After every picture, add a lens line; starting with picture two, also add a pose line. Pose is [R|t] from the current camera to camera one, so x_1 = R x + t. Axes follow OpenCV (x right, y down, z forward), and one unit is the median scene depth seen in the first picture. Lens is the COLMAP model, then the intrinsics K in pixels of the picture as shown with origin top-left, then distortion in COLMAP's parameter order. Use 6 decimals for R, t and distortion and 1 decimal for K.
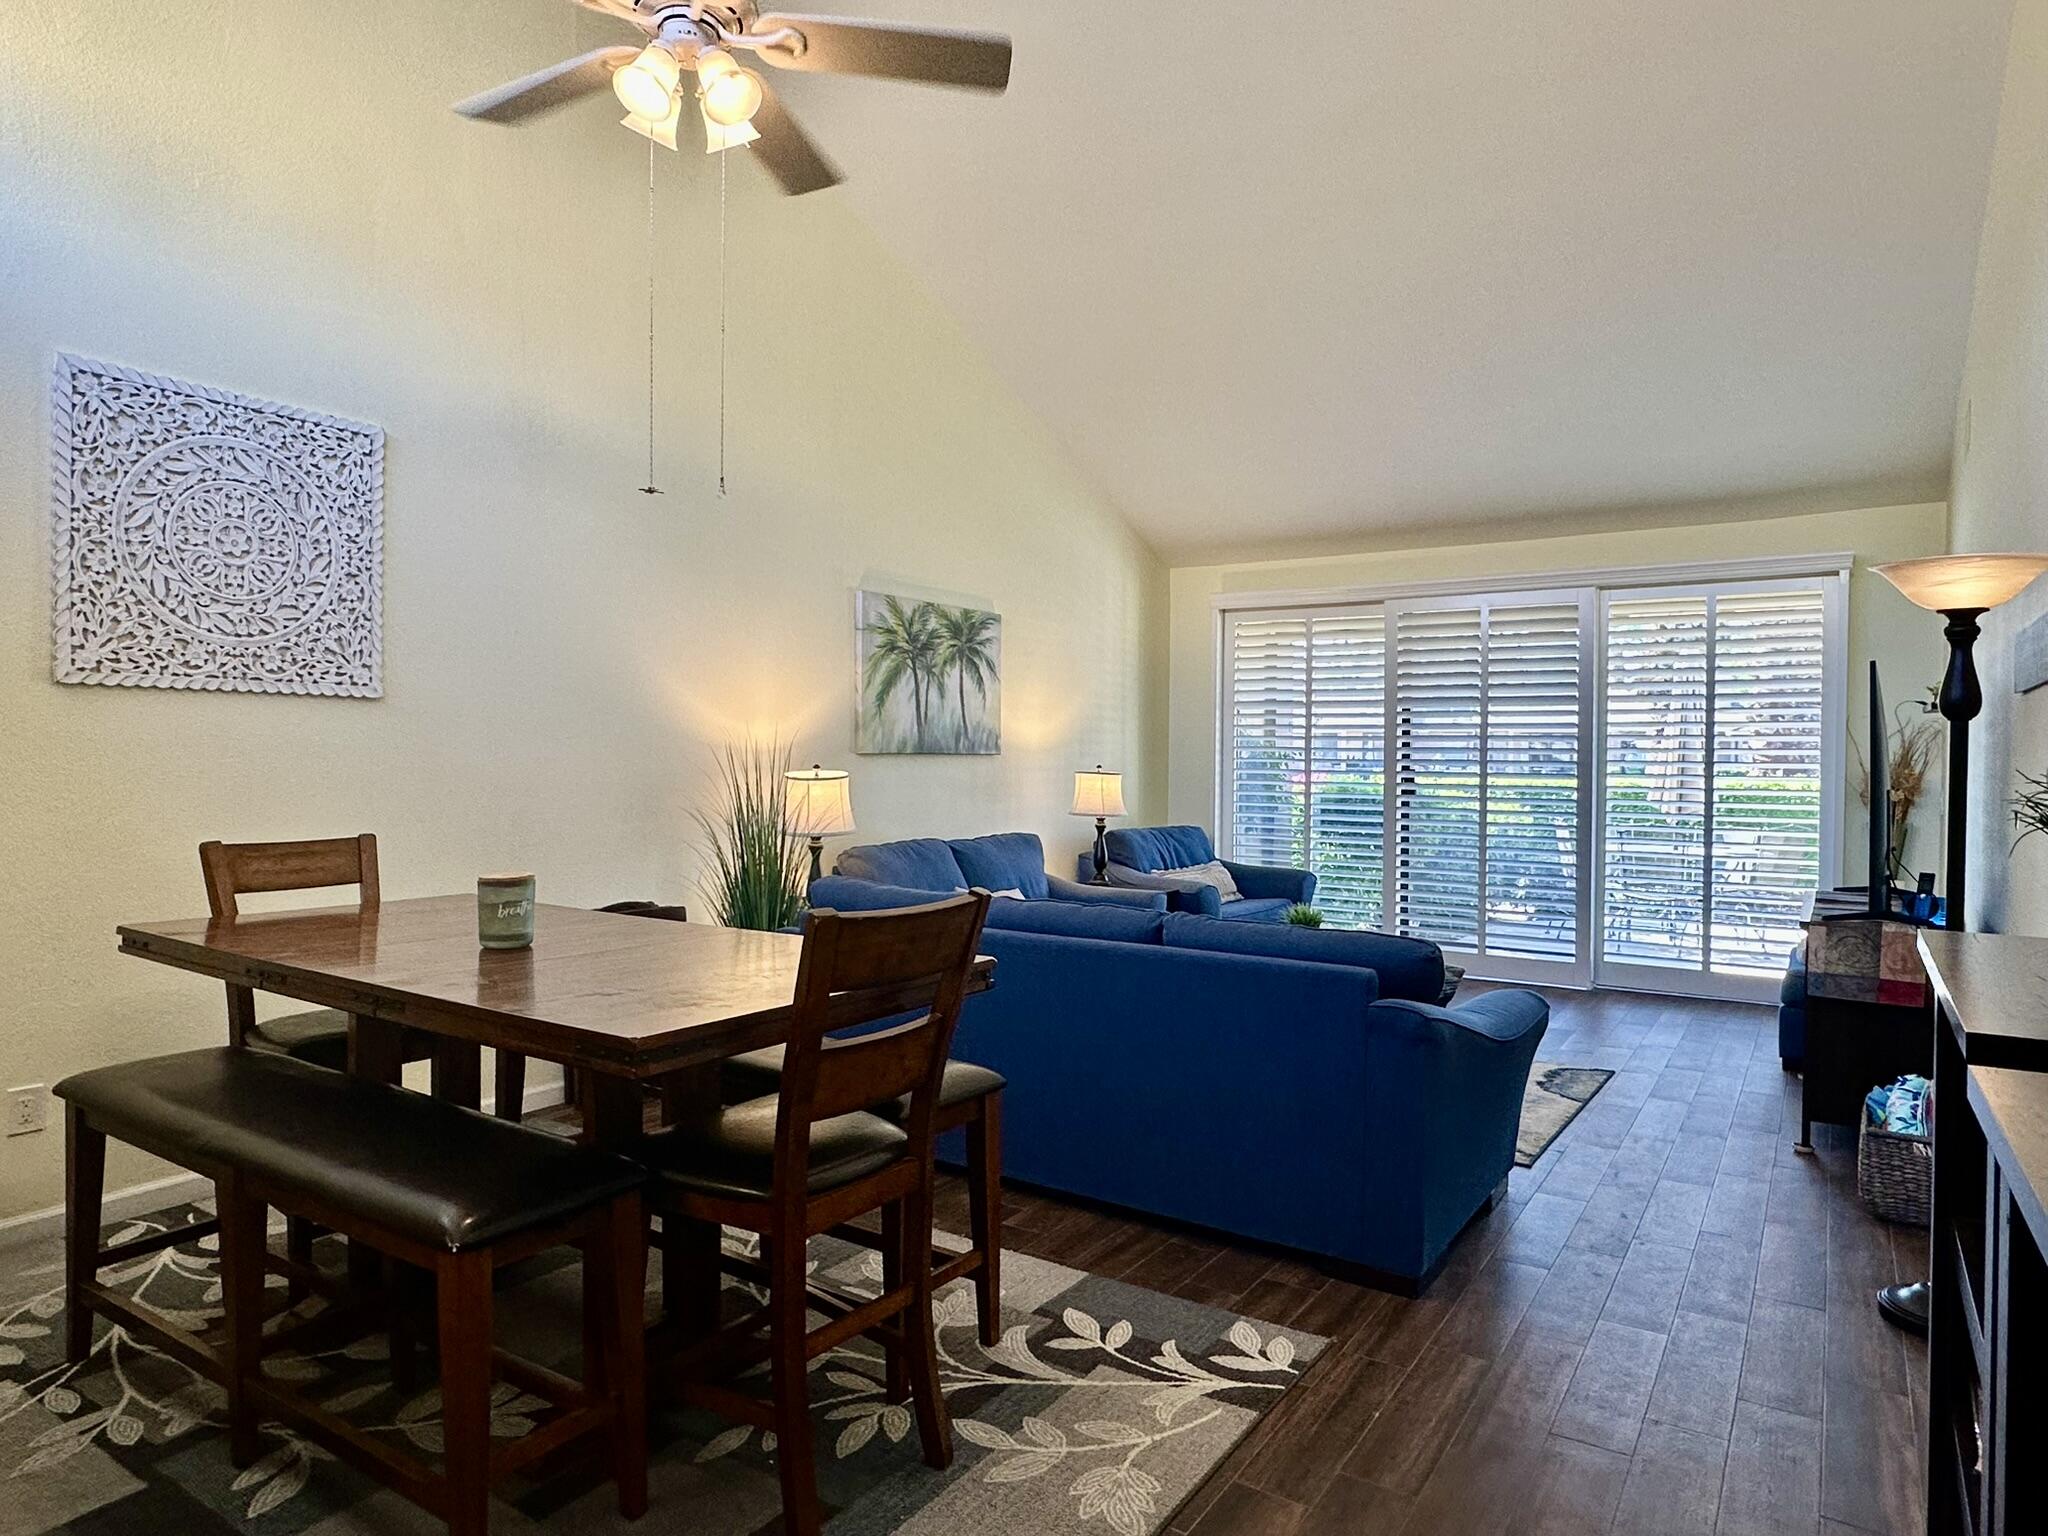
lens RADIAL K [[1231.1, 0, 1027.6], [0, 1231.1, 779.6], [0, 0, 1]] dist [-0.015425, 0.000692]
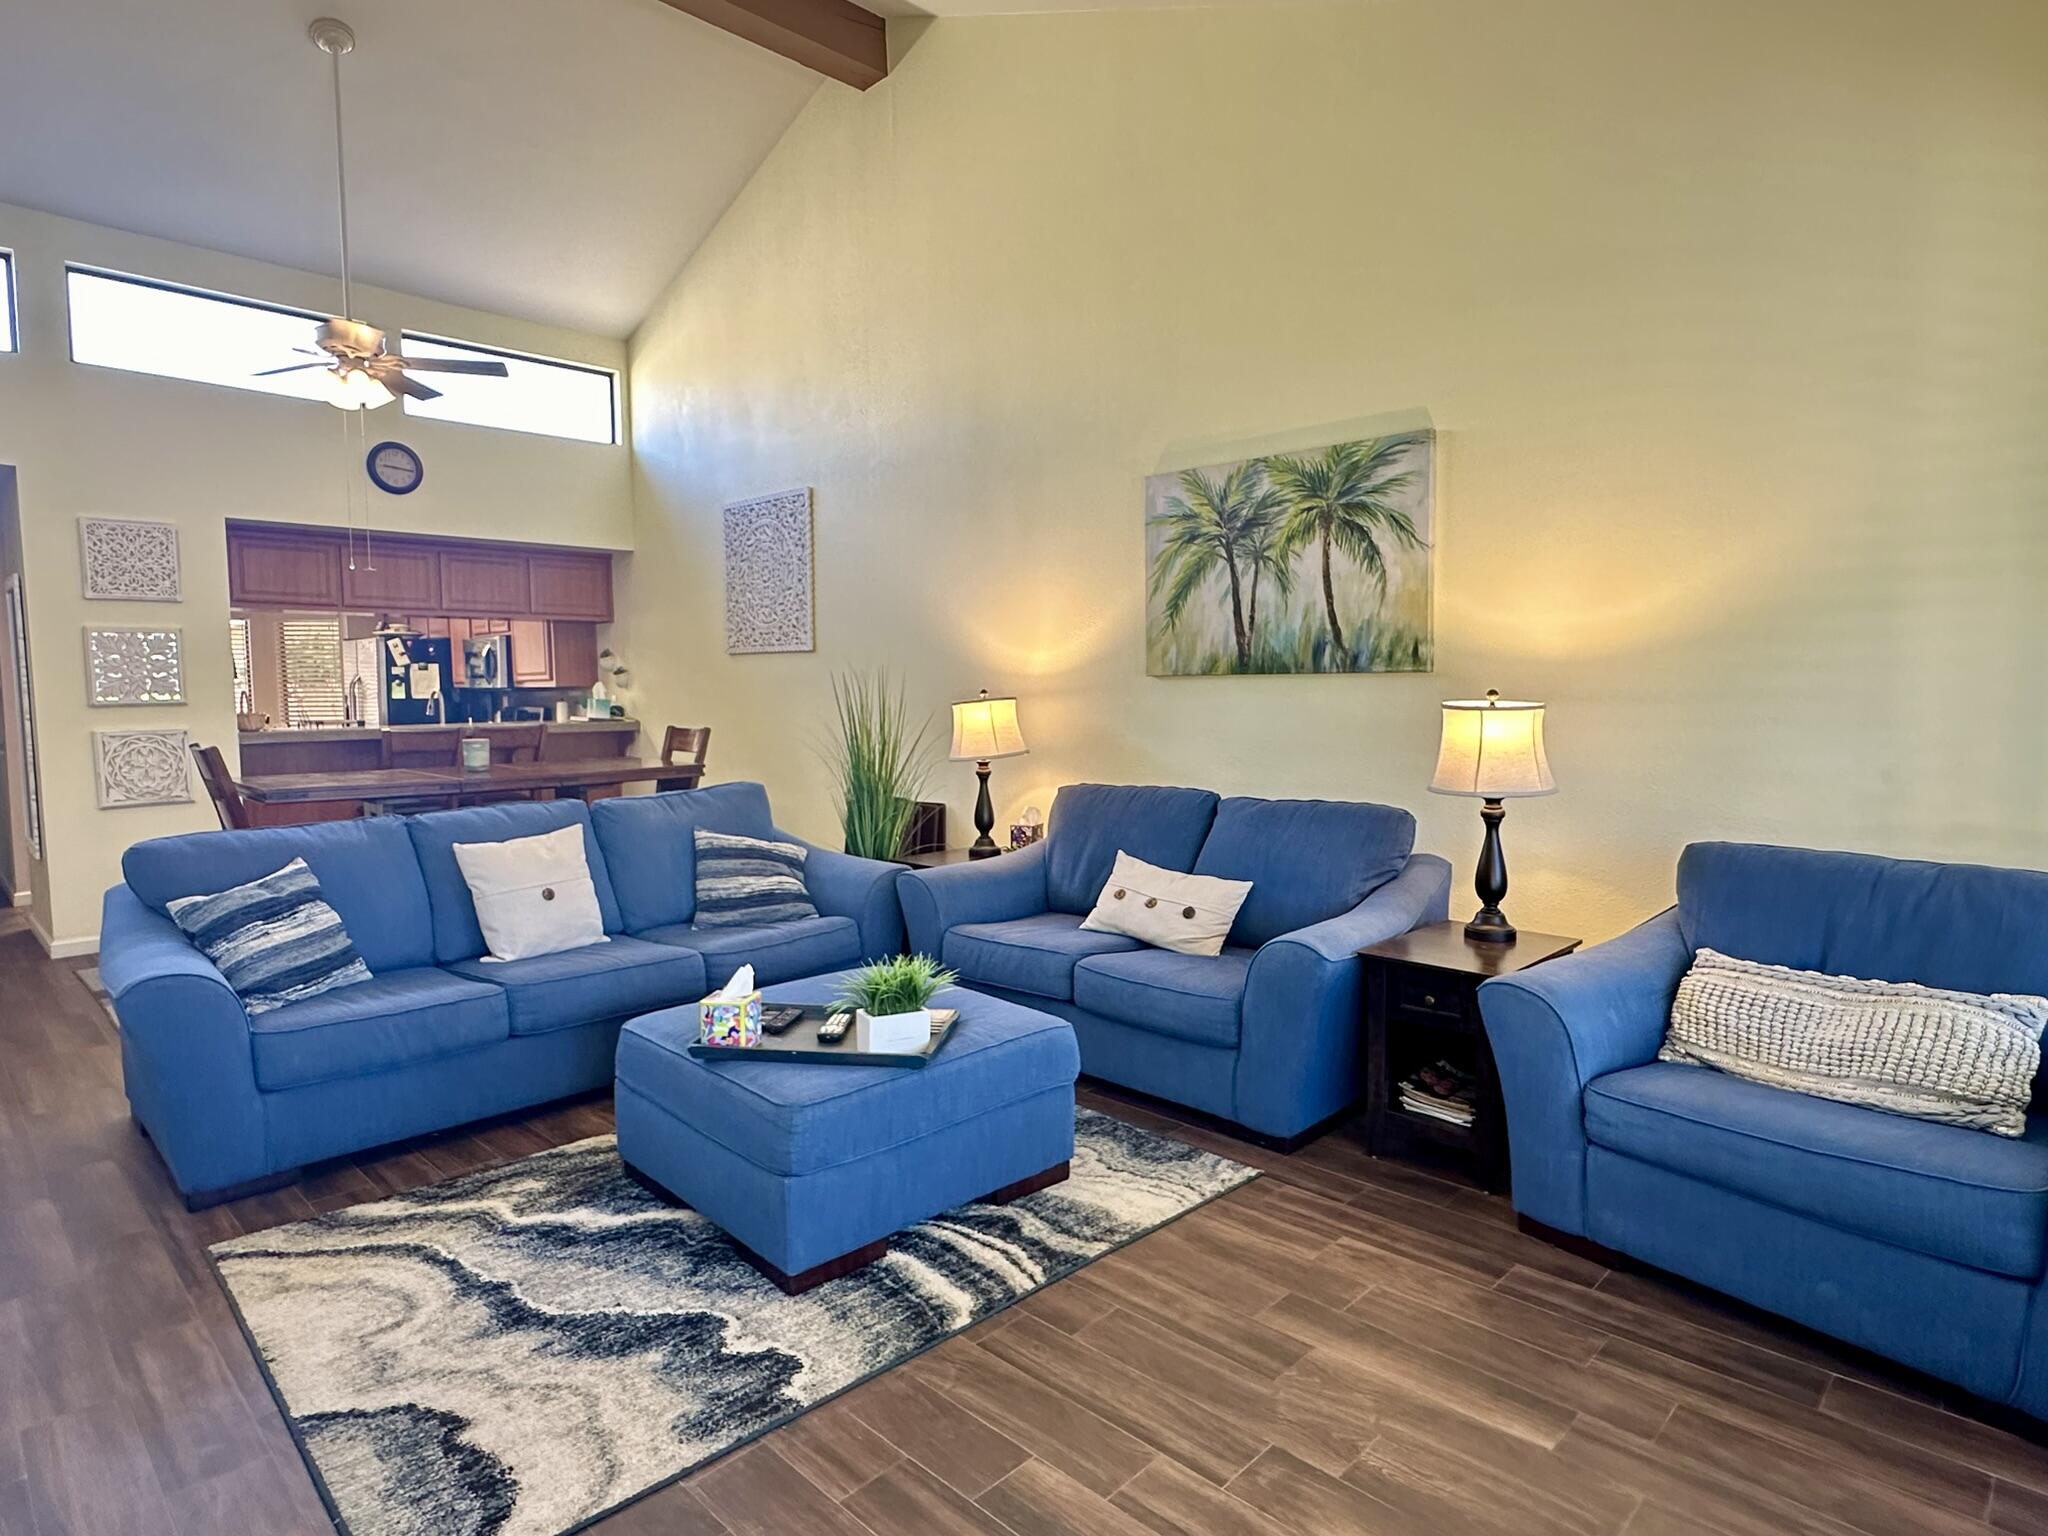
lens RADIAL K [[1131.3, 0, 1026.3], [0, 1131.3, 772.1], [0, 0, 1]] dist [-0.005525, 0.002123]
pose [[-0.189580, 0.070404, -0.979338, 0.567192], [-0.010302, 0.997228, 0.073684, -0.010586], [0.981811, 0.024058, -0.188329, 0.953610]]
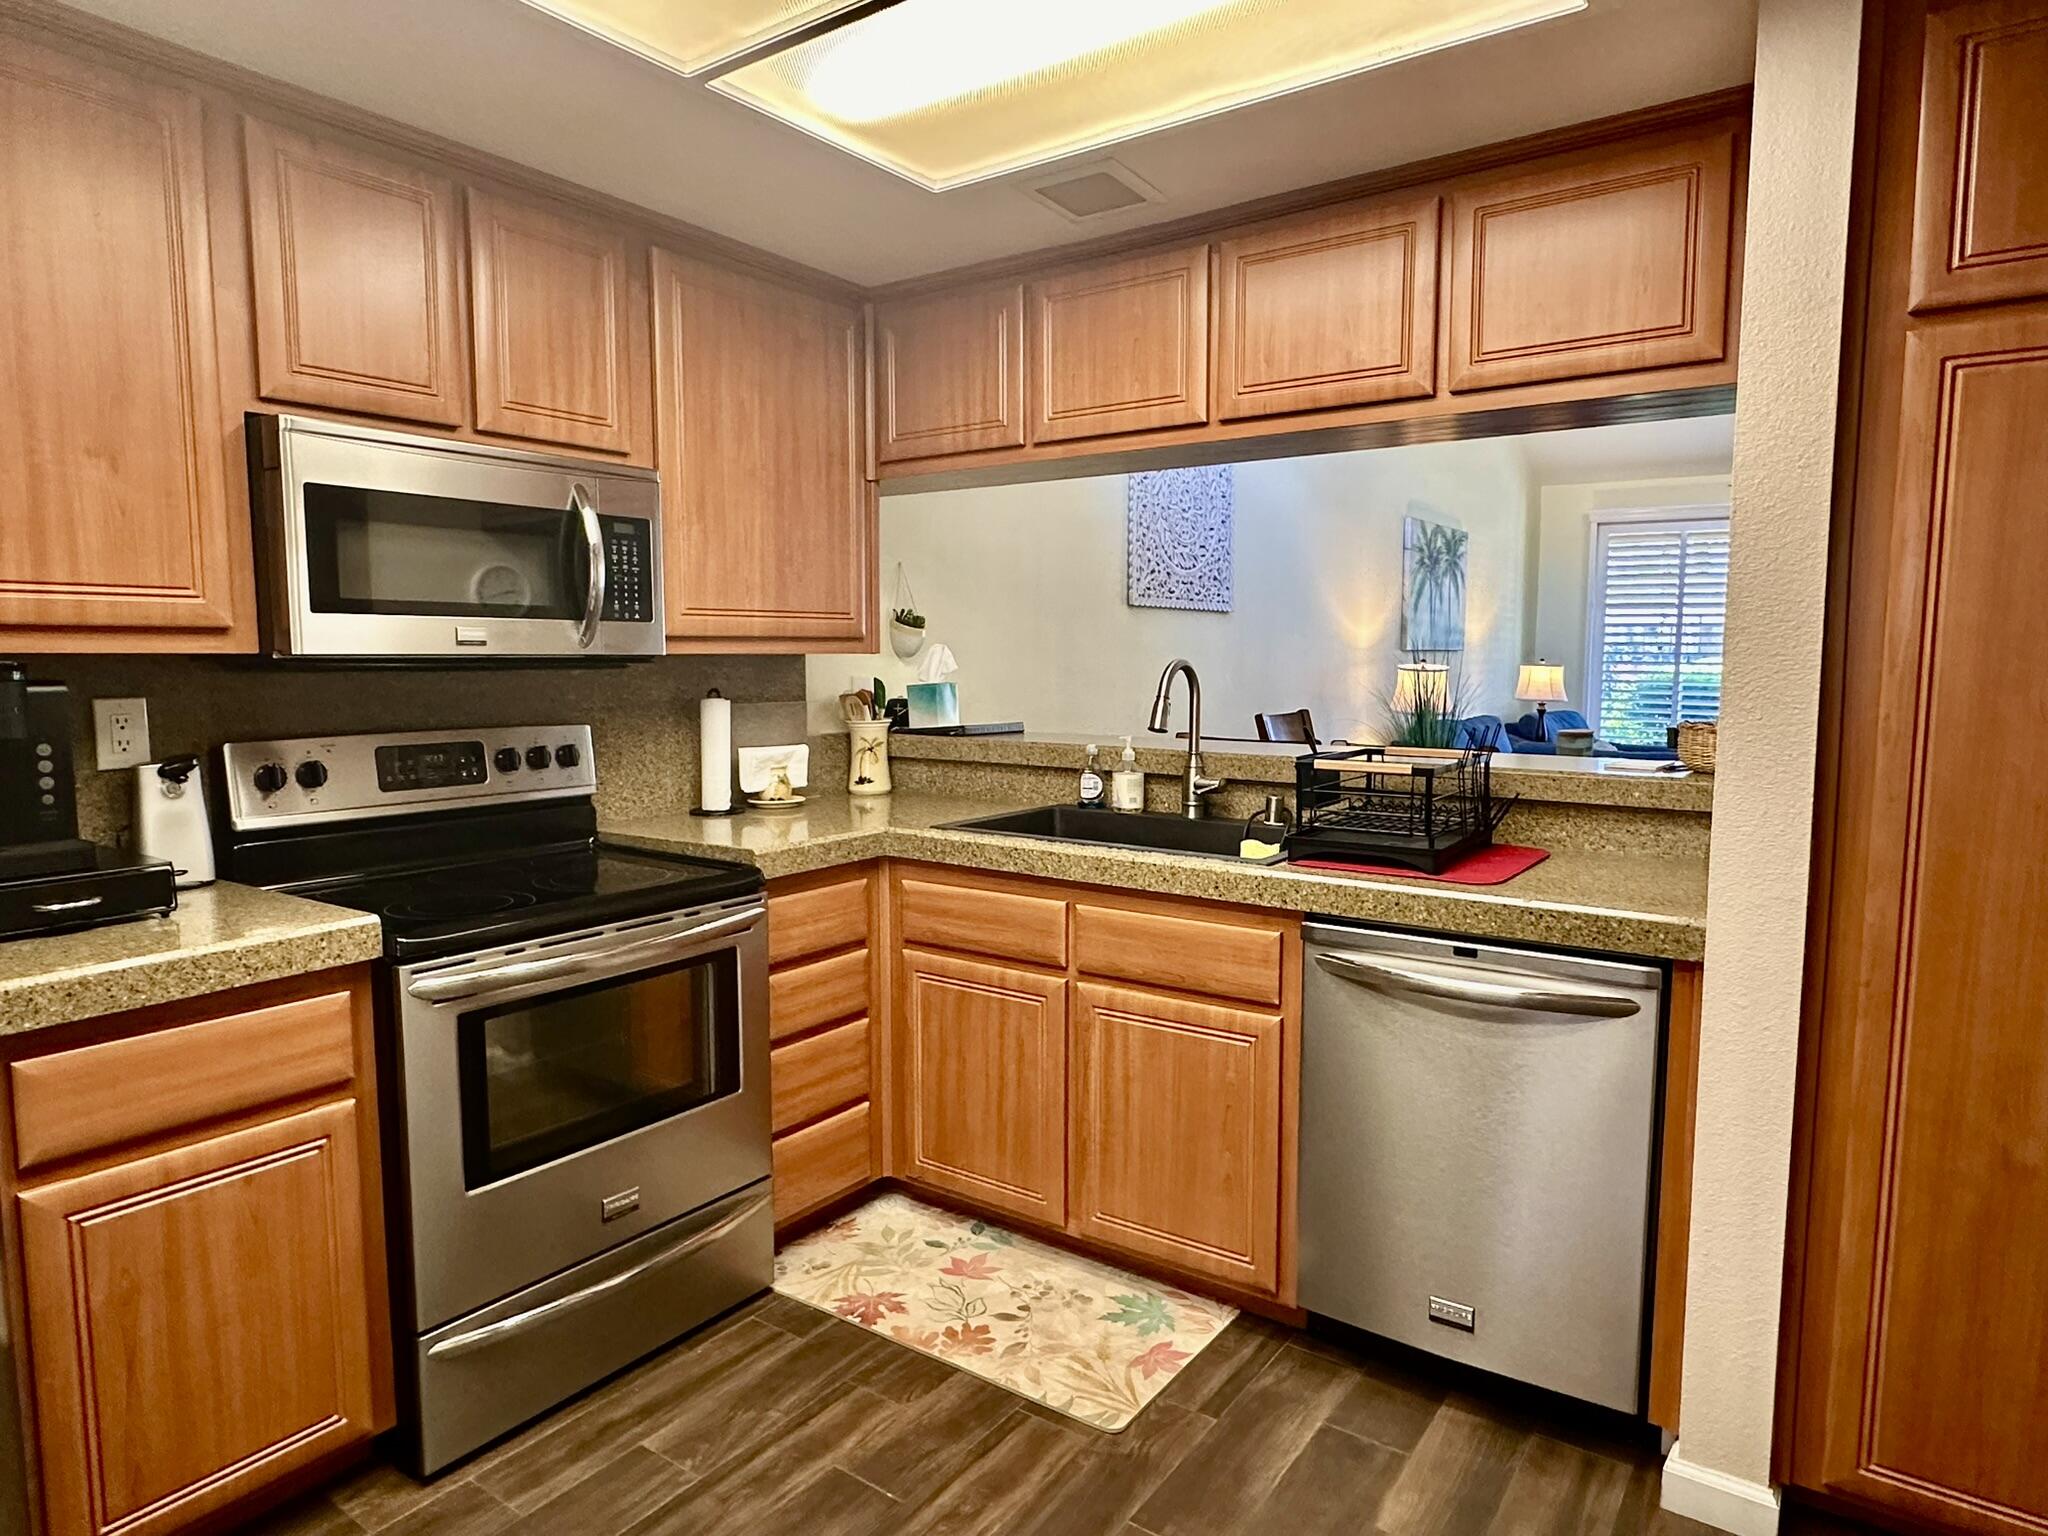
lens RADIAL K [[1231.1, 0, 1034.6], [0, 1231.1, 761.1], [0, 0, 1]] dist [-0.015425, 0.000692]
pose [[0.999603, 0.001223, -0.028139, -0.427054], [0.000910, 0.997135, 0.075642, -0.002689], [0.028151, -0.075638, 0.996738, -0.233518]]
